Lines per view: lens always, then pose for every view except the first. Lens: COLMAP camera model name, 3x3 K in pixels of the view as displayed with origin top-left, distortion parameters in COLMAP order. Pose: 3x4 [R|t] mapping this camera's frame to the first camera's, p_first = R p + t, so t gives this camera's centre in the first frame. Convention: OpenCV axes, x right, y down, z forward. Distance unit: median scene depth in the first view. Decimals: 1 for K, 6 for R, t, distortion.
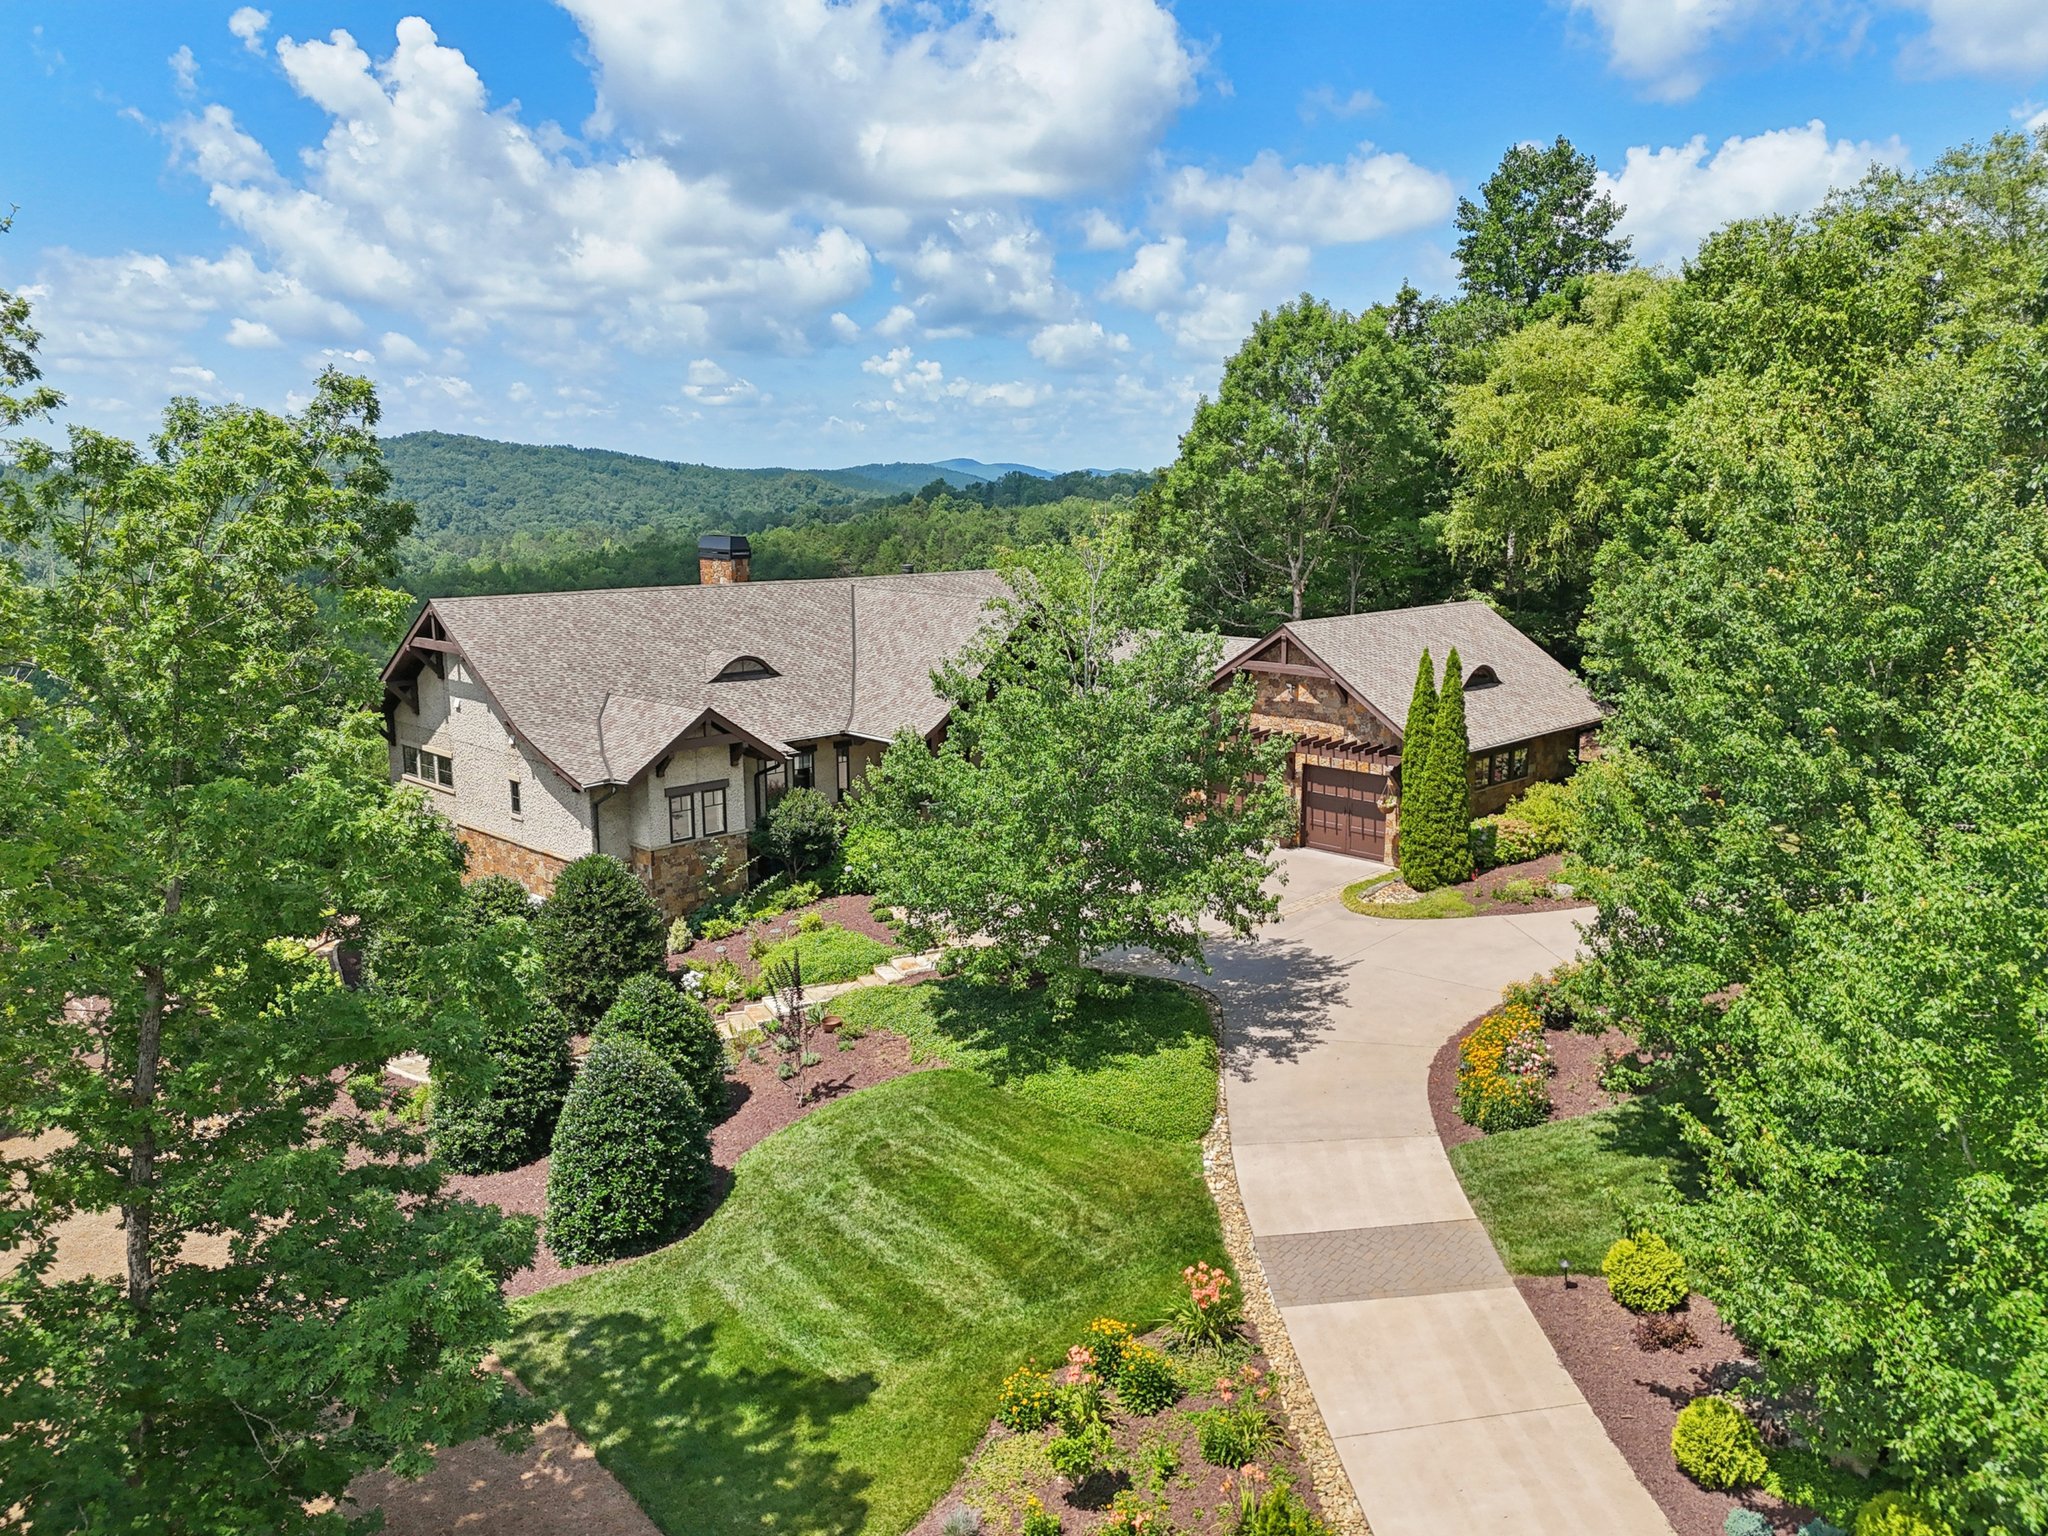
lens RADIAL K [[1532.8, 0, 1024.0], [0, 1532.8, 768.0], [0, 0, 1]] dist [0.110342, -0.104921]
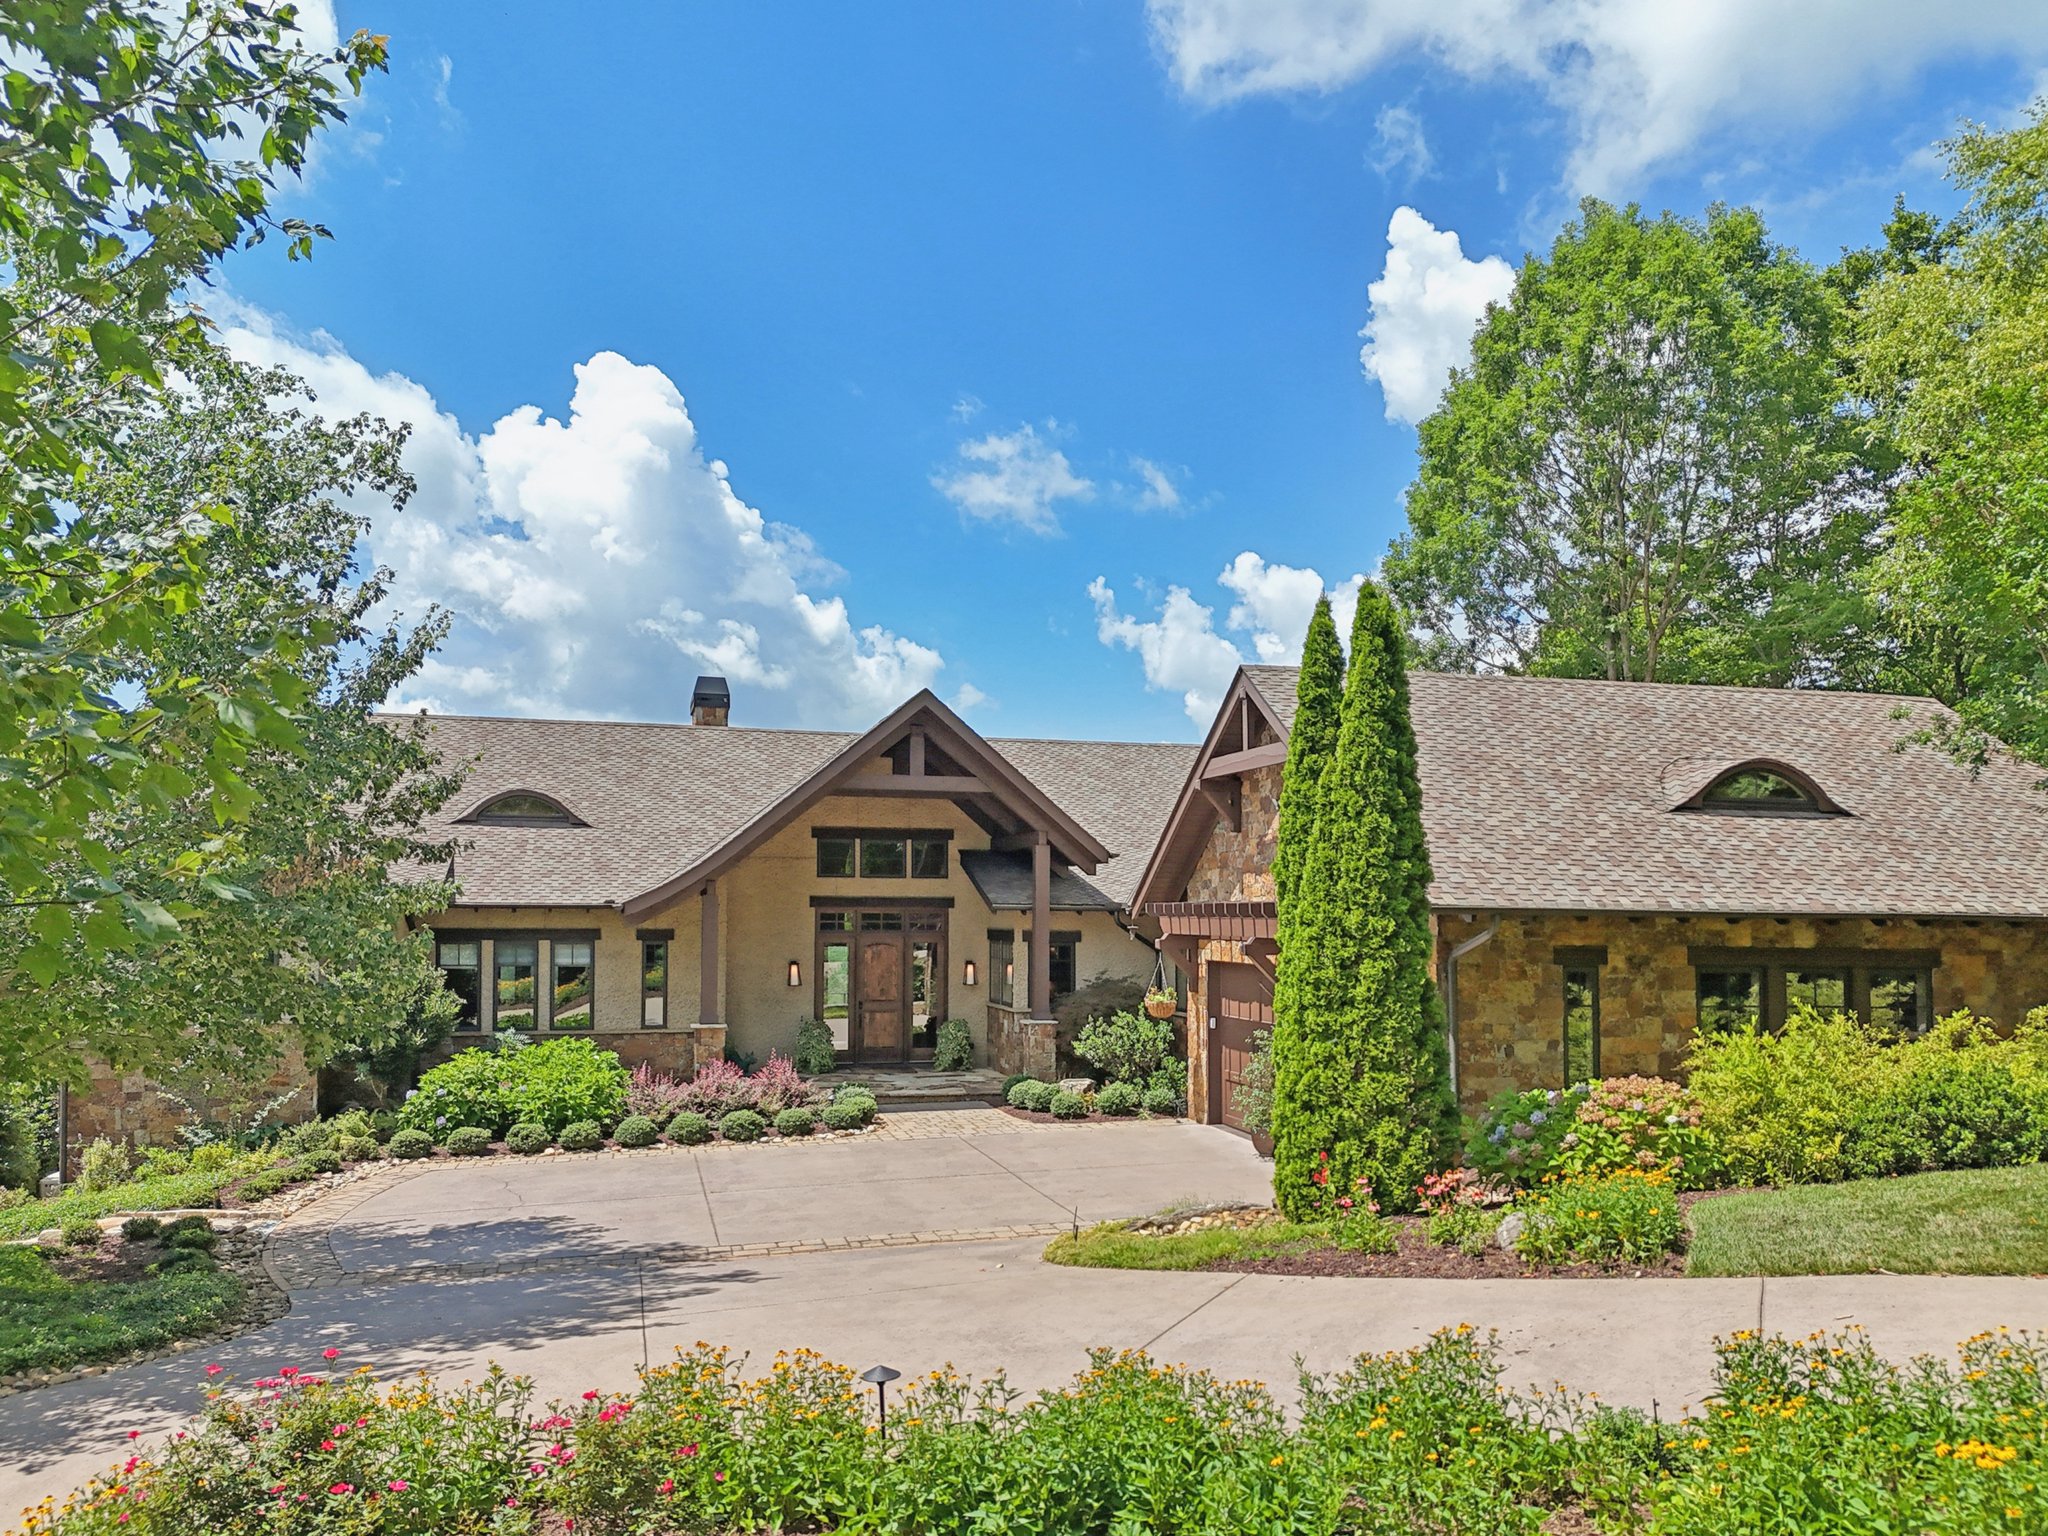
lens RADIAL K [[1557.4, 0, 1018.0], [0, 1557.4, 849.7], [0, 0, 1]] dist [0.096805, -0.000558]
pose [[0.852057, -0.010641, -0.523341, 0.405167], [-0.109641, 0.973988, -0.198311, 0.074107], [0.511838, 0.226352, 0.828726, 0.643073]]
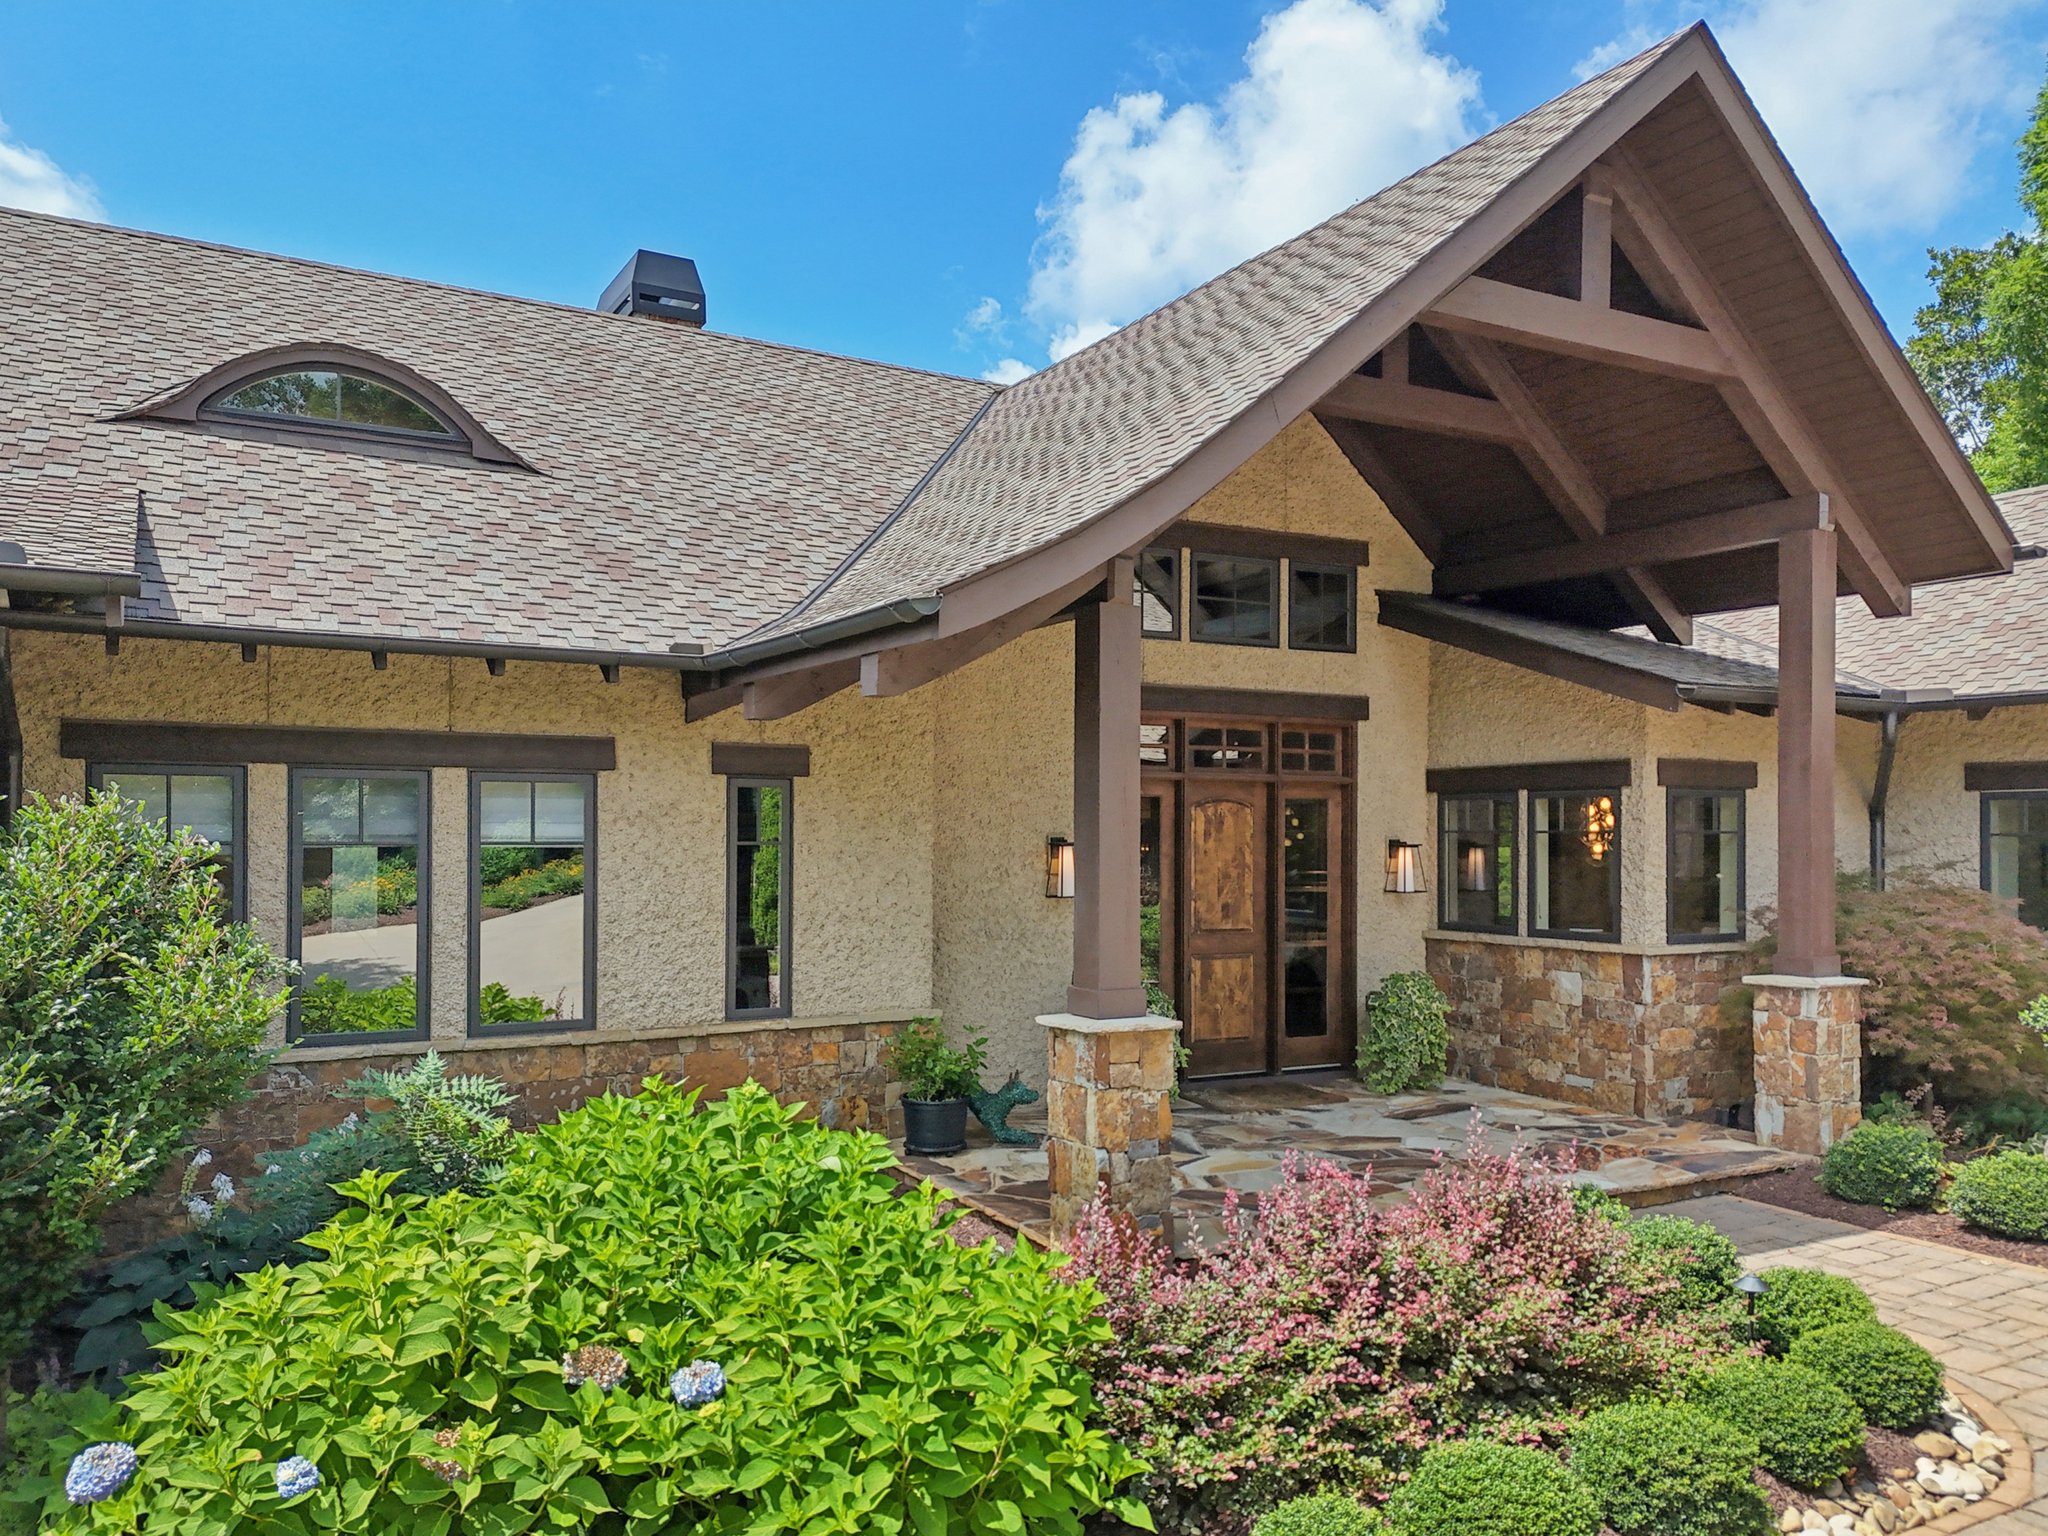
lens RADIAL K [[1532.8, 0, 1024.0], [0, 1532.8, 768.0], [0, 0, 1]] dist [0.110342, -0.104921]
pose [[0.962501, -0.005864, -0.271216, -0.024358], [-0.057742, 0.972428, -0.225942, 0.042439], [0.265063, 0.233130, 0.935624, 0.951563]]
